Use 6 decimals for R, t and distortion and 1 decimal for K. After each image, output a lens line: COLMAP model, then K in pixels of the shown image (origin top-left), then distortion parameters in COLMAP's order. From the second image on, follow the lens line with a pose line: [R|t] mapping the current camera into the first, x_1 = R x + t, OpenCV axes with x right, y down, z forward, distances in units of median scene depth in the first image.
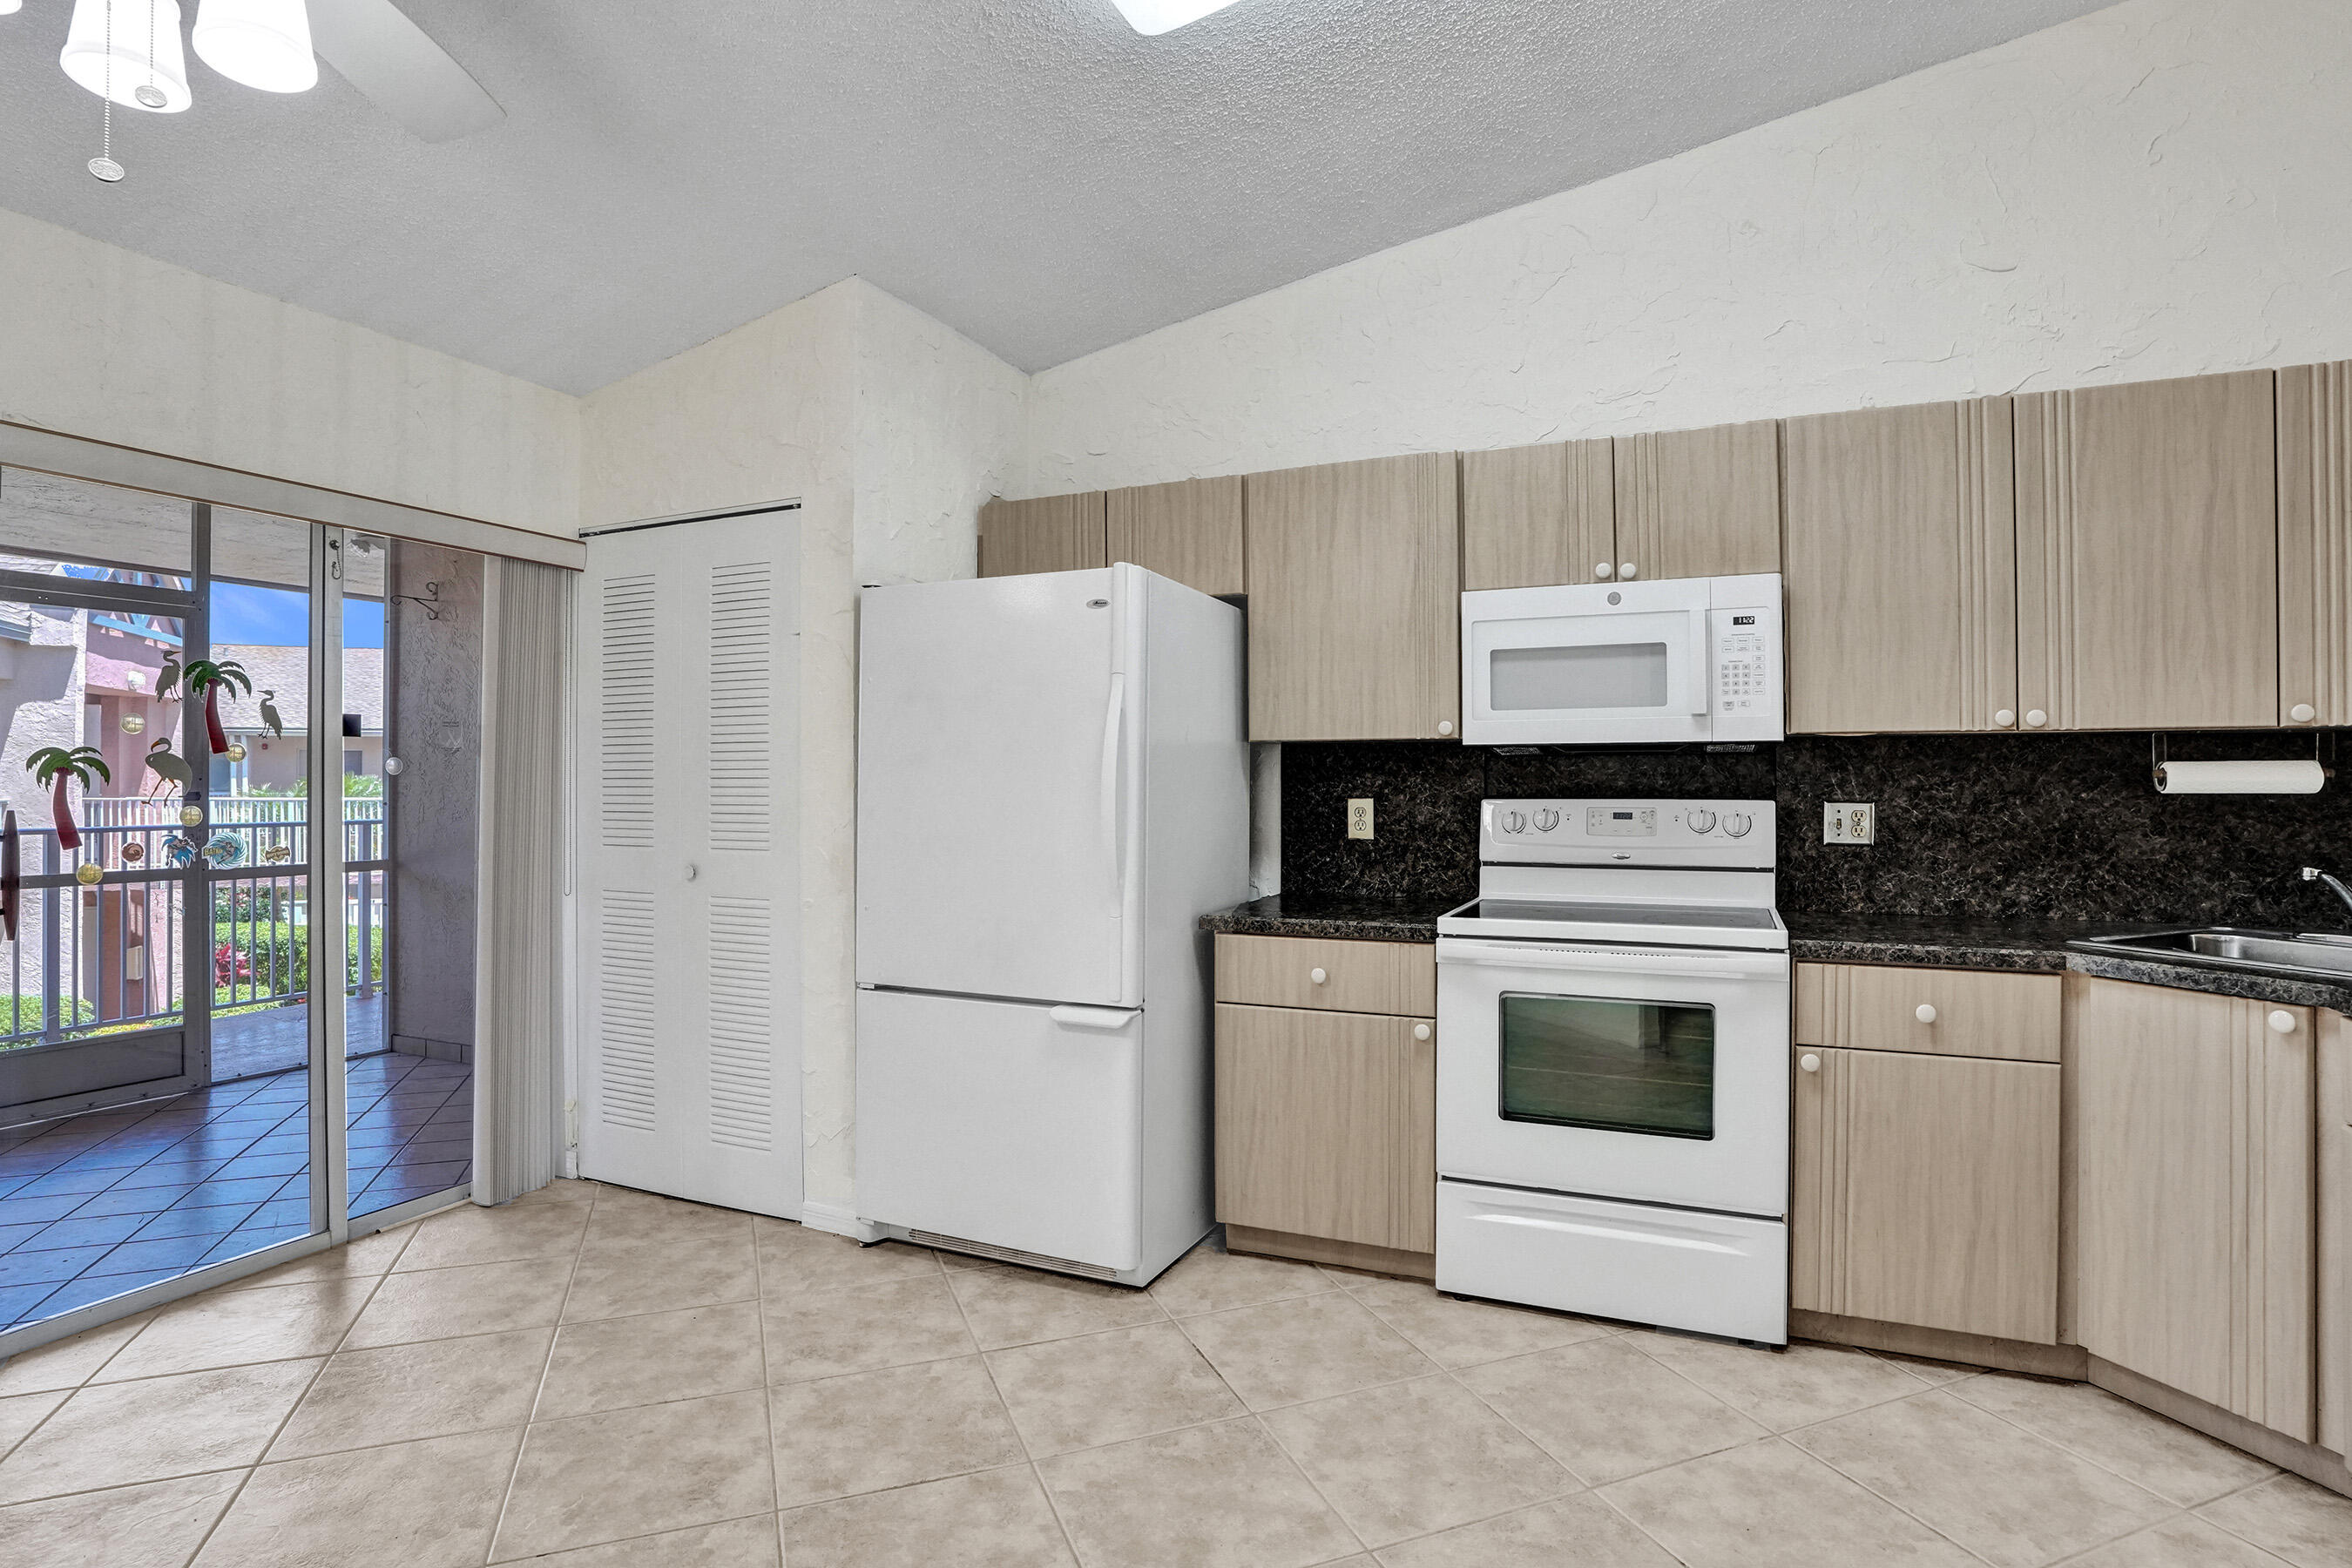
lens RADIAL K [[1193.0, 0, 1171.1], [0, 1193.0, 773.1], [0, 0, 1]] dist [-0.075665, 0.032084]
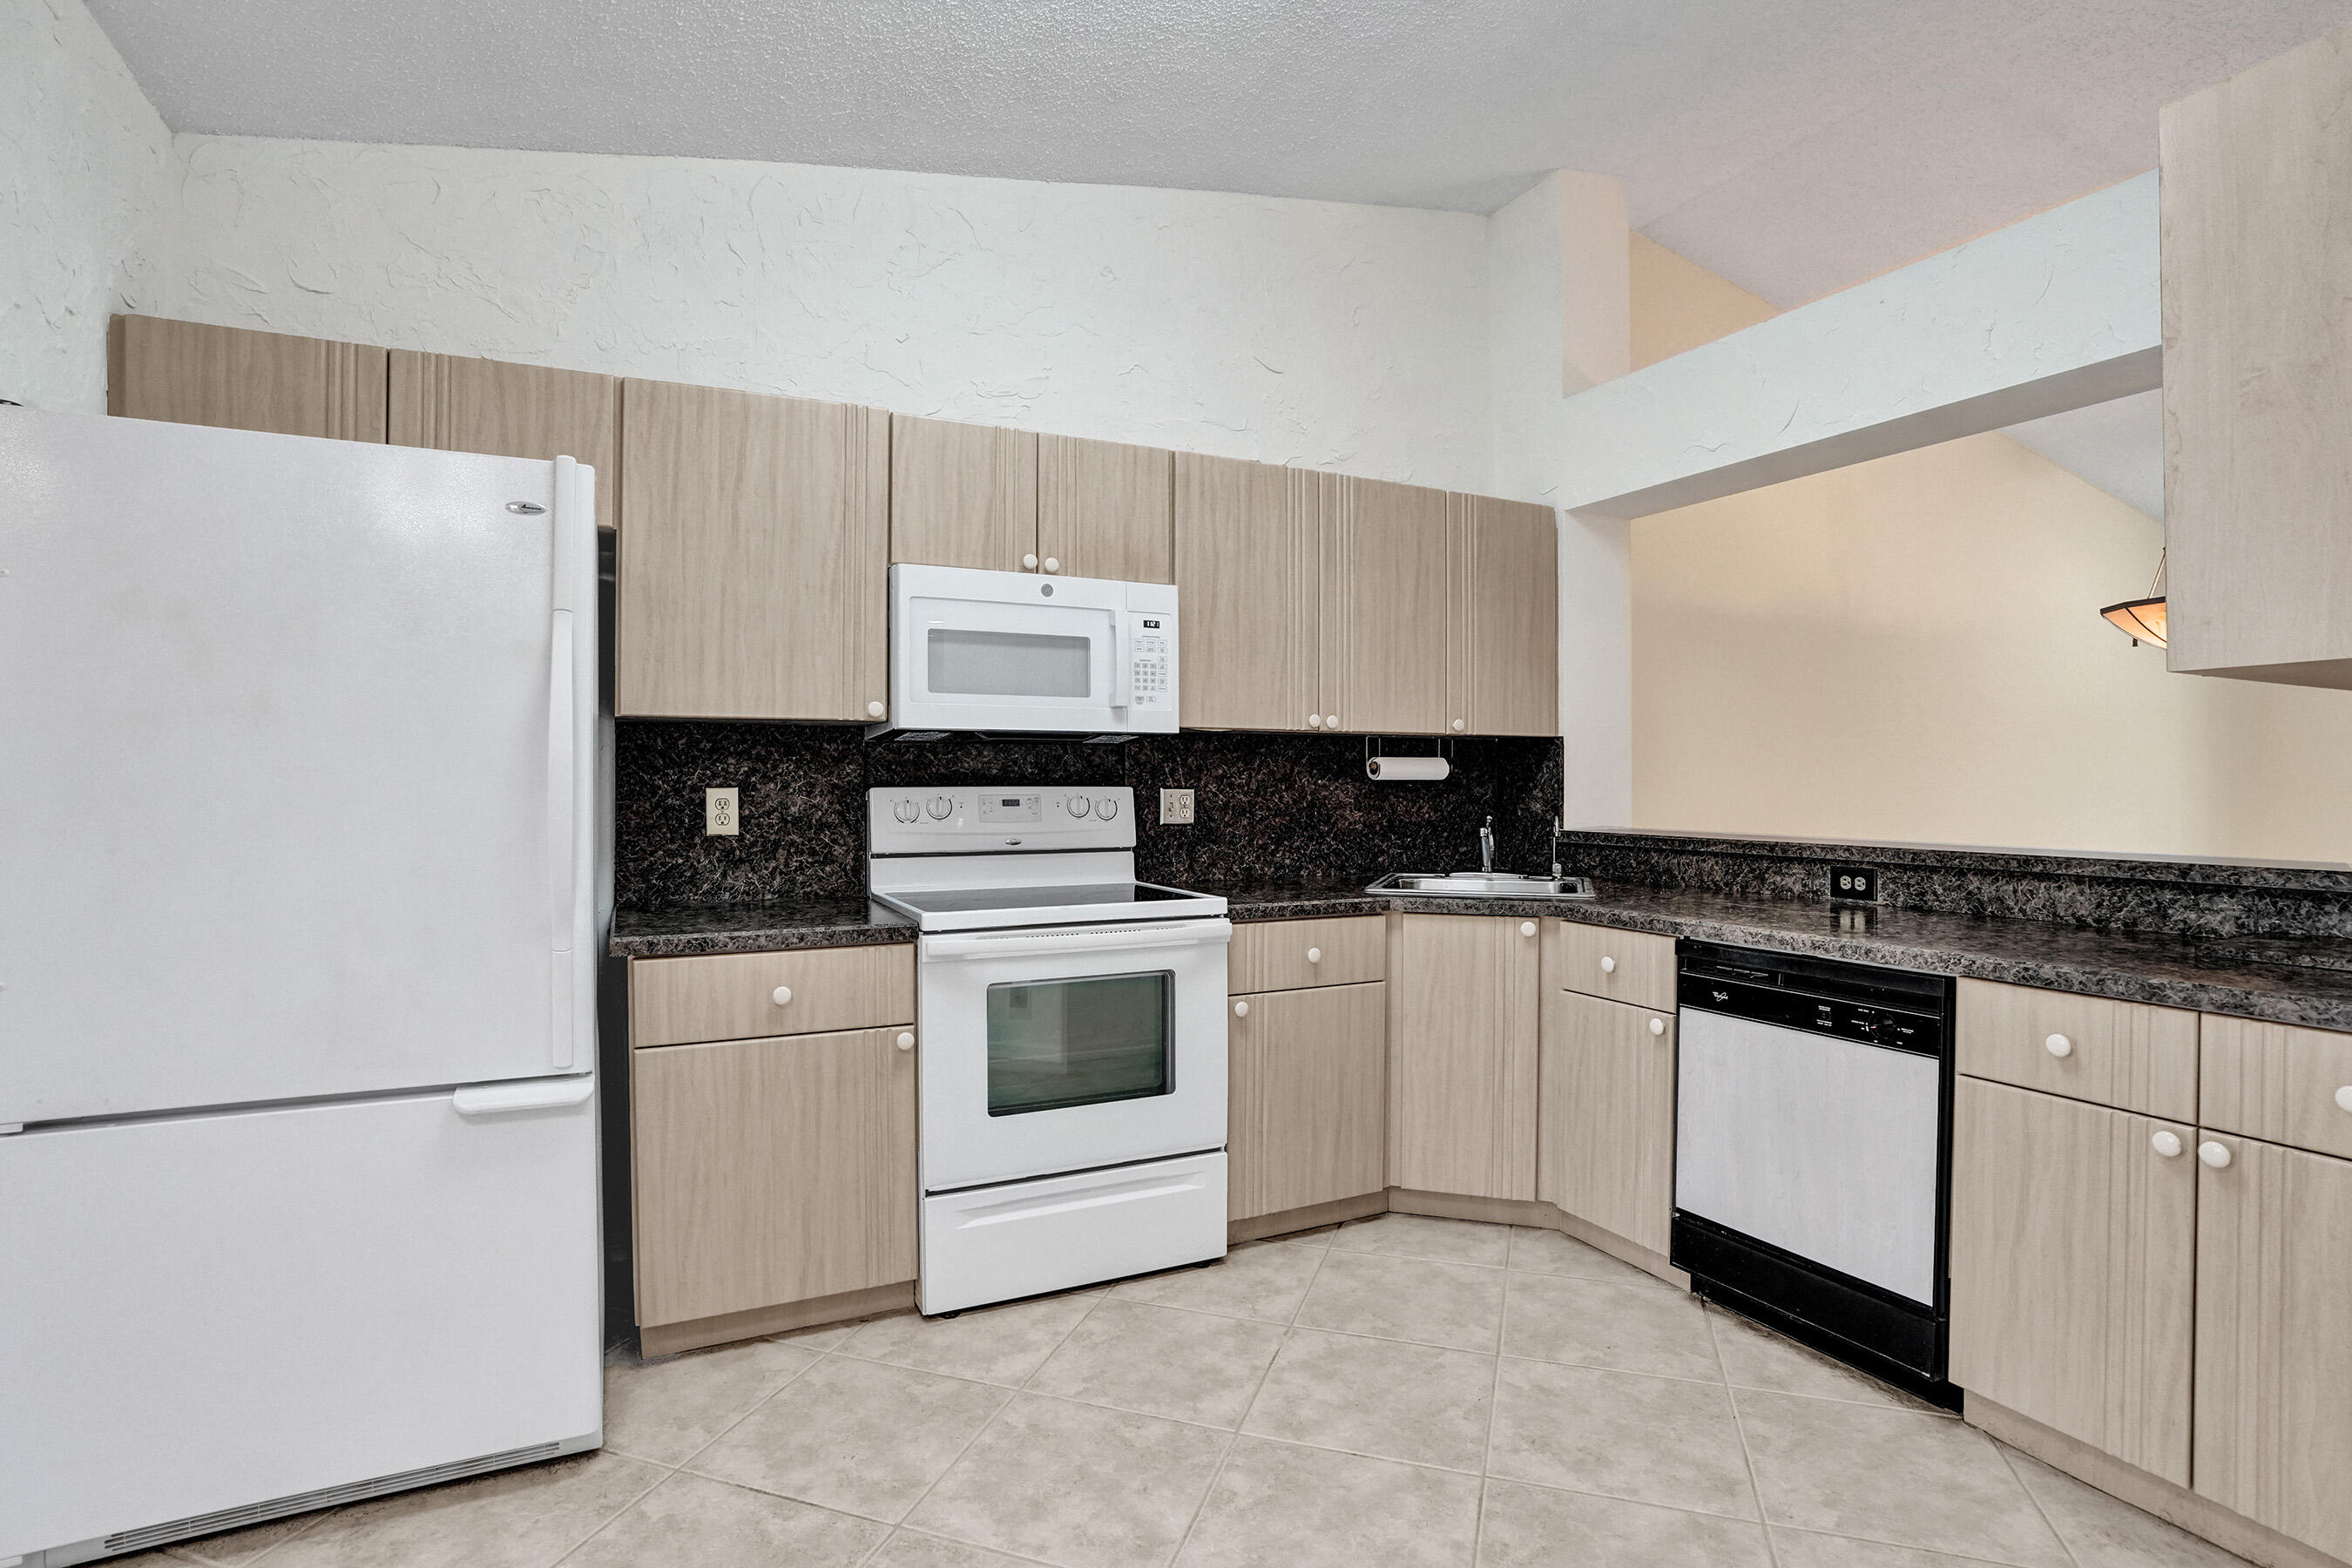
lens RADIAL K [[1152.5, 0, 1176.0], [0, 1152.5, 784.0], [0, 0, 1]] dist [-0.075461, 0.029442]
pose [[0.631424, -0.001072, 0.775437, -0.342542], [-0.006472, 0.999957, 0.006652, 0.013821], [-0.775411, -0.009219, 0.631390, 0.289094]]
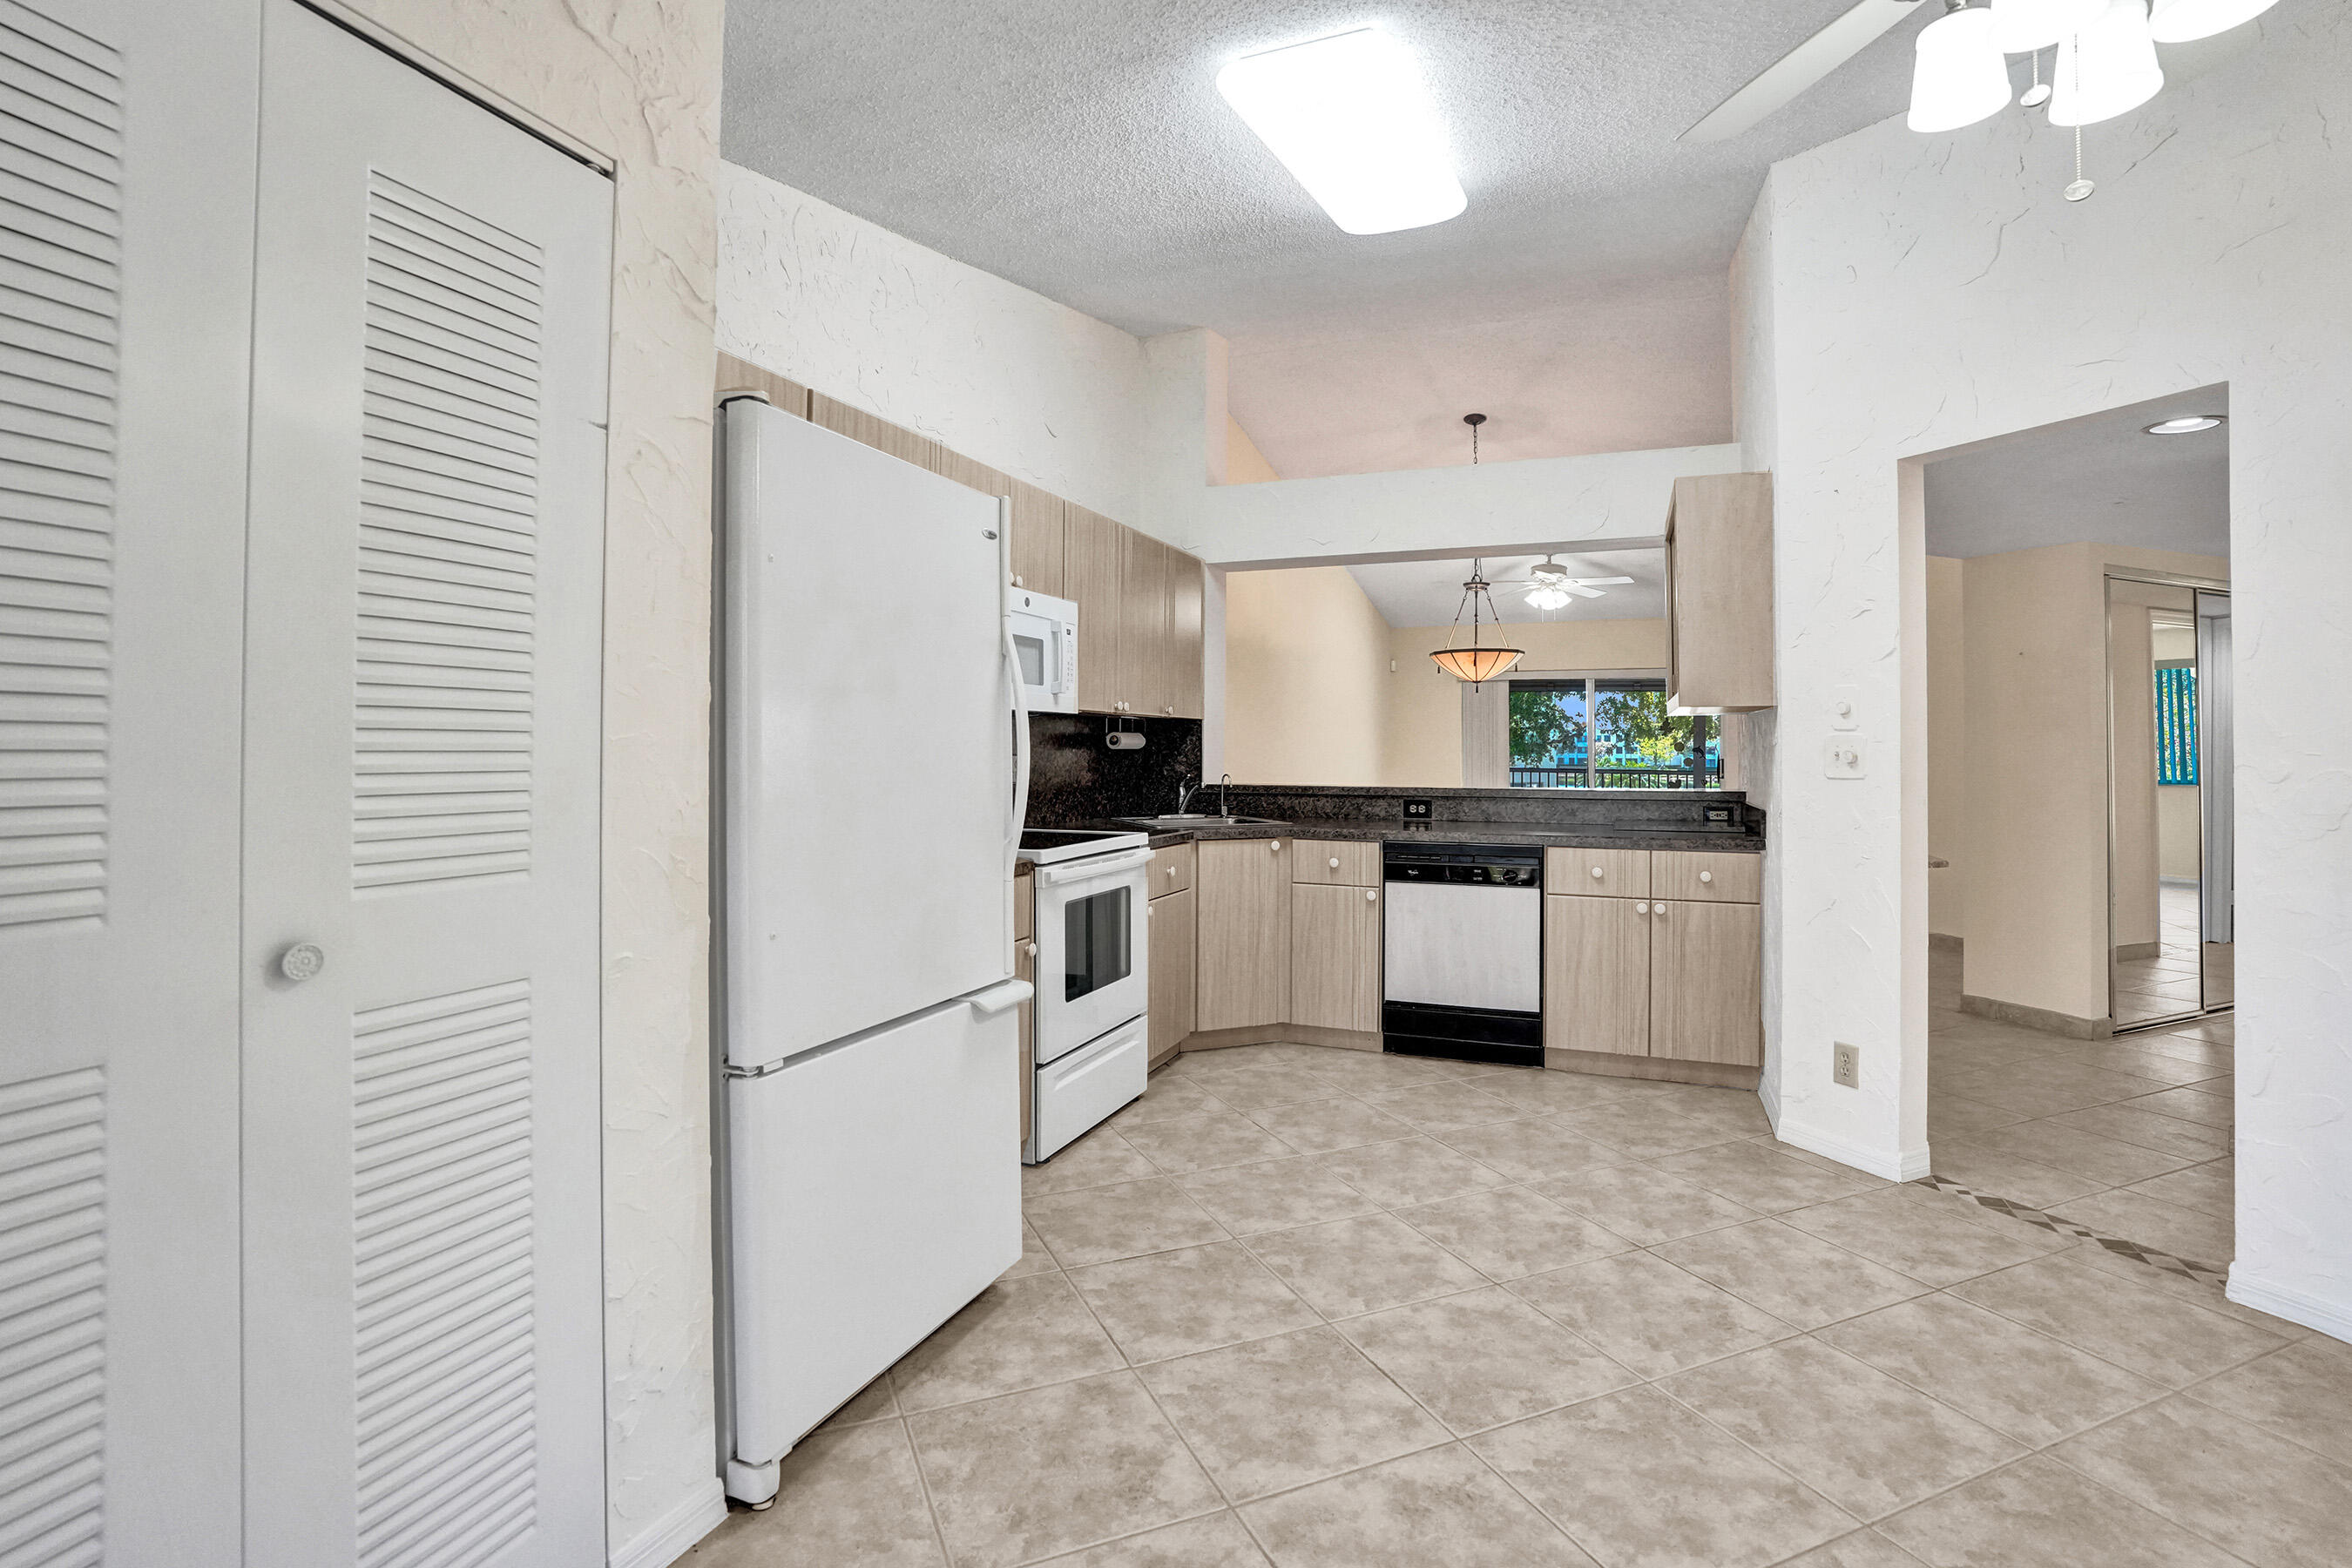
lens RADIAL K [[1129.8, 0, 1177.1], [0, 1129.8, 725.1], [0, 0, 1]] dist [-0.070504, 0.025773]
pose [[-0.045783, 0.023598, 0.998673, -0.933315], [-0.009479, 0.999666, -0.024056, 0.020331], [-0.998906, -0.010568, -0.045544, 0.920440]]
